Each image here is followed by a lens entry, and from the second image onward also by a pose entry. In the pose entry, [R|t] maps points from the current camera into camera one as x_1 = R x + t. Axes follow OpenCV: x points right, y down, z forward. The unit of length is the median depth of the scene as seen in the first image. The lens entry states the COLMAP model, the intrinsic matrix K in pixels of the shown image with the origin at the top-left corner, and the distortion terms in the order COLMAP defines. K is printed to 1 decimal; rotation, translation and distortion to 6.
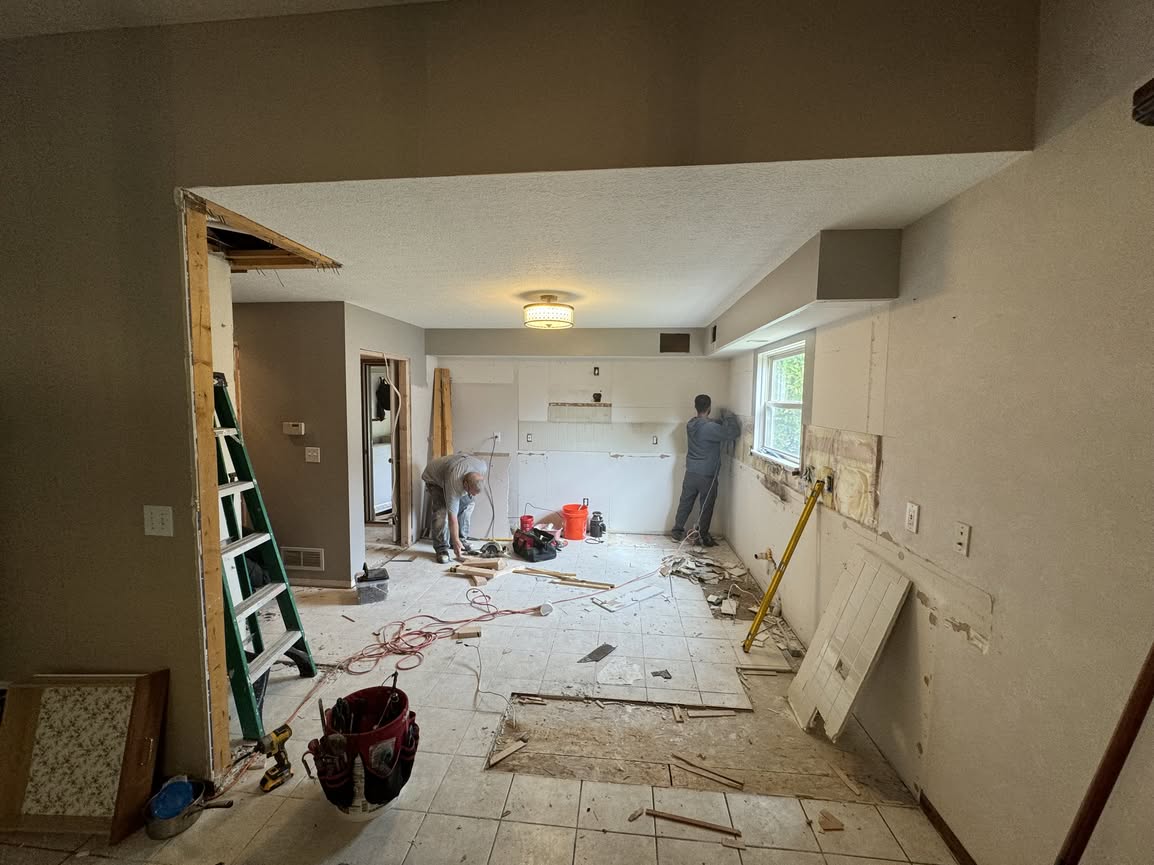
lens RADIAL K [[458.4, 0, 576.0], [0, 458.4, 433.3], [0, 0, 1]] dist [-0.002276, 0.000144]
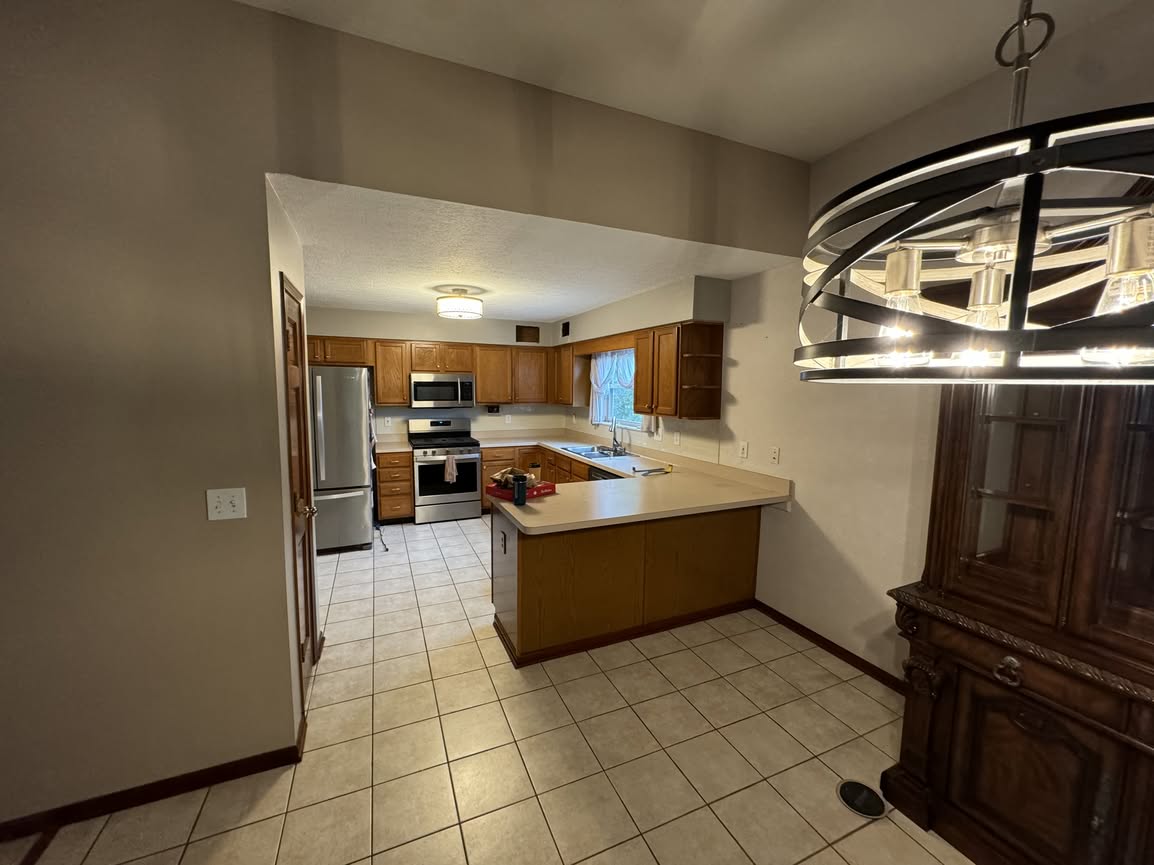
lens RADIAL K [[458.4, 0, 576.0], [0, 458.4, 433.3], [0, 0, 1]] dist [-0.002276, 0.000144]
pose [[0.869165, -0.052787, 0.491697, -0.346976], [0.037061, 0.998444, 0.041678, 0.013274], [-0.493132, -0.018002, 0.869768, -0.105975]]
